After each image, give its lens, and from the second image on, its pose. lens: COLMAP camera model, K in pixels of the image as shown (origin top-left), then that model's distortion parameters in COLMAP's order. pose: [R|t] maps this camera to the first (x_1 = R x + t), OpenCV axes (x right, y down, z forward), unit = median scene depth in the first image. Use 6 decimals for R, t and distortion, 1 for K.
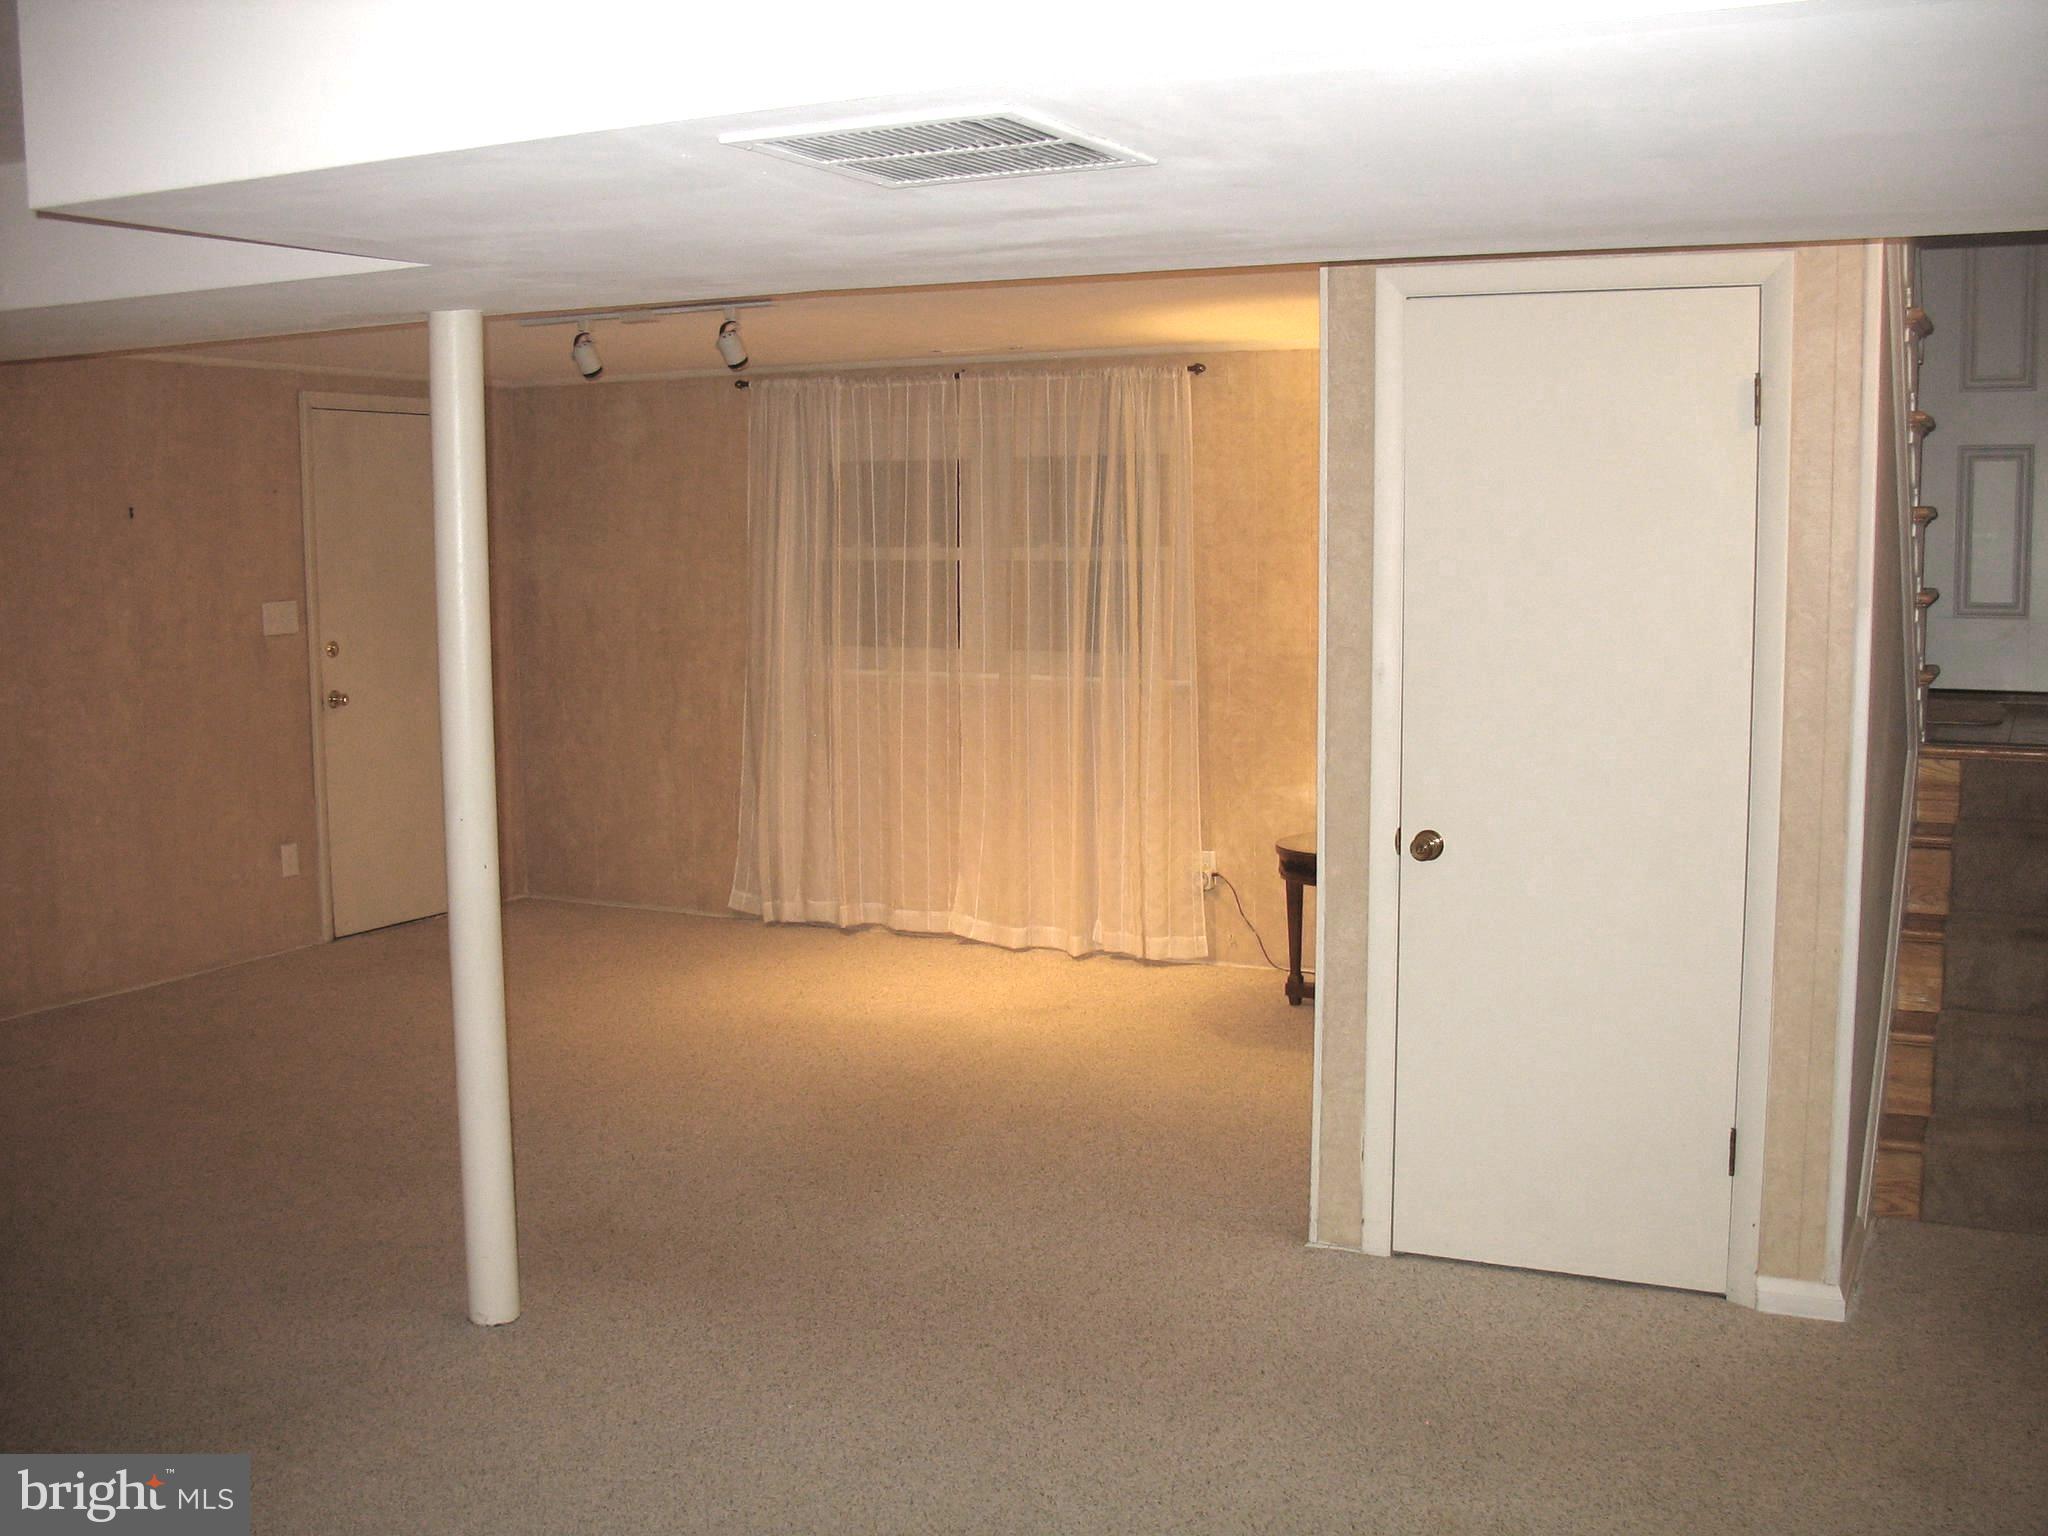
lens RADIAL K [[2128.1, 0, 1025.7], [0, 2128.1, 781.8], [0, 0, 1]] dist [-0.188168, 0.217399]
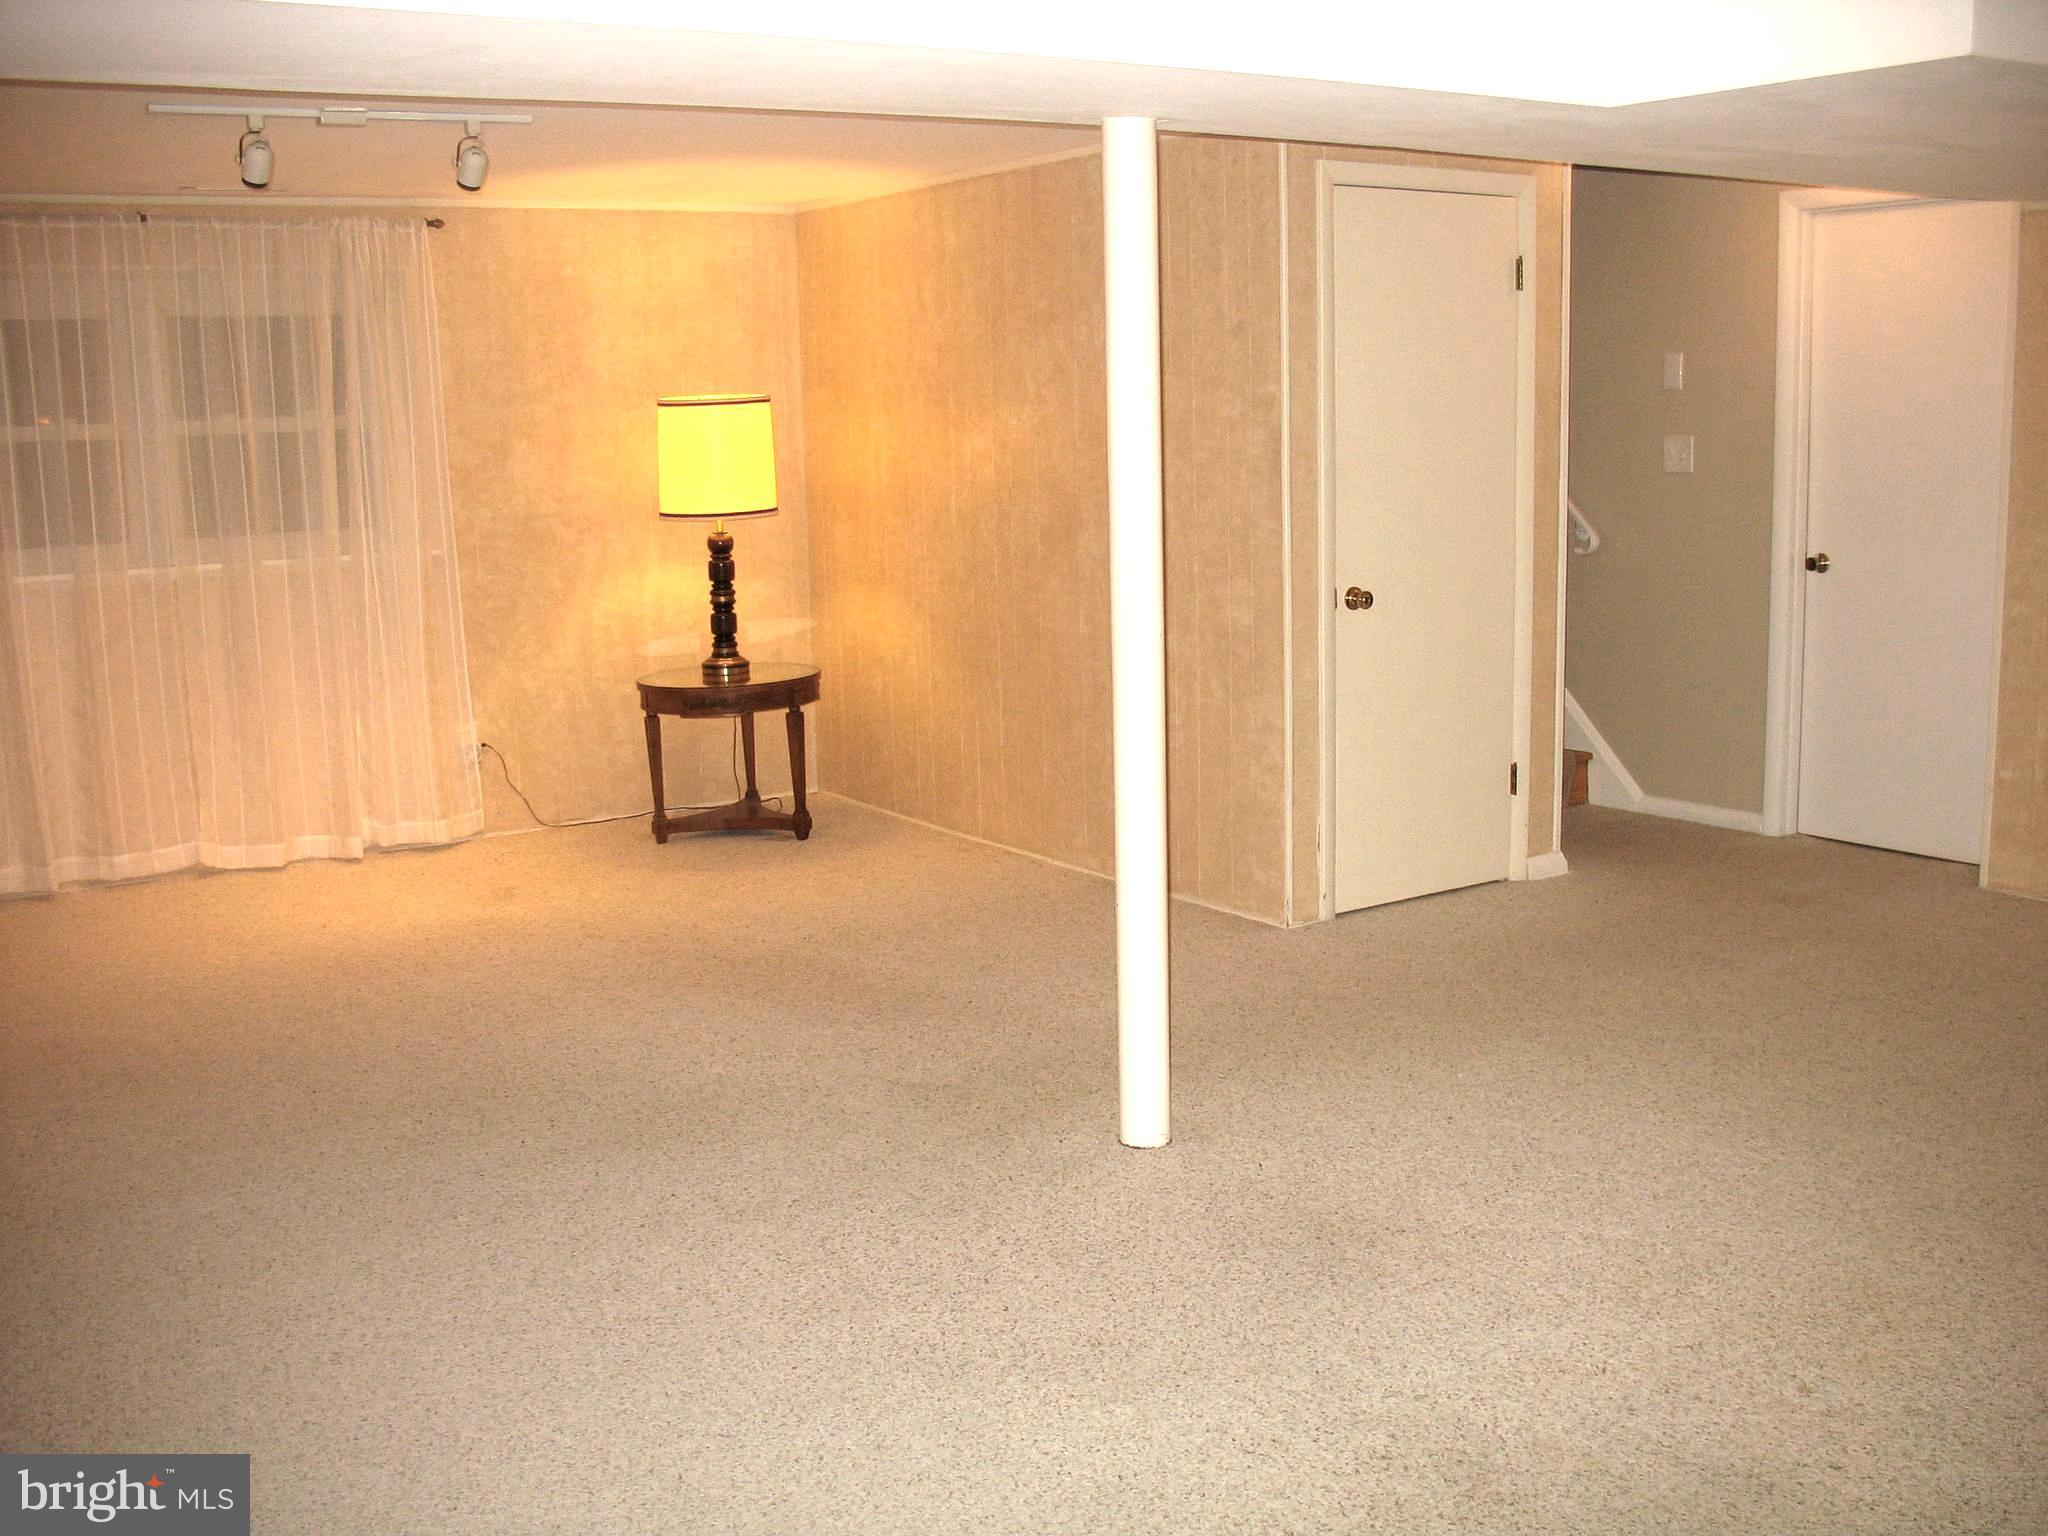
lens RADIAL K [[2128.1, 0, 1025.7], [0, 2128.1, 781.8], [0, 0, 1]] dist [-0.188168, 0.217399]
pose [[0.497511, -0.160062, 0.852563, -0.627742], [0.122997, 0.985916, 0.113323, -0.019085], [-0.858694, 0.048484, 0.510191, 0.295260]]
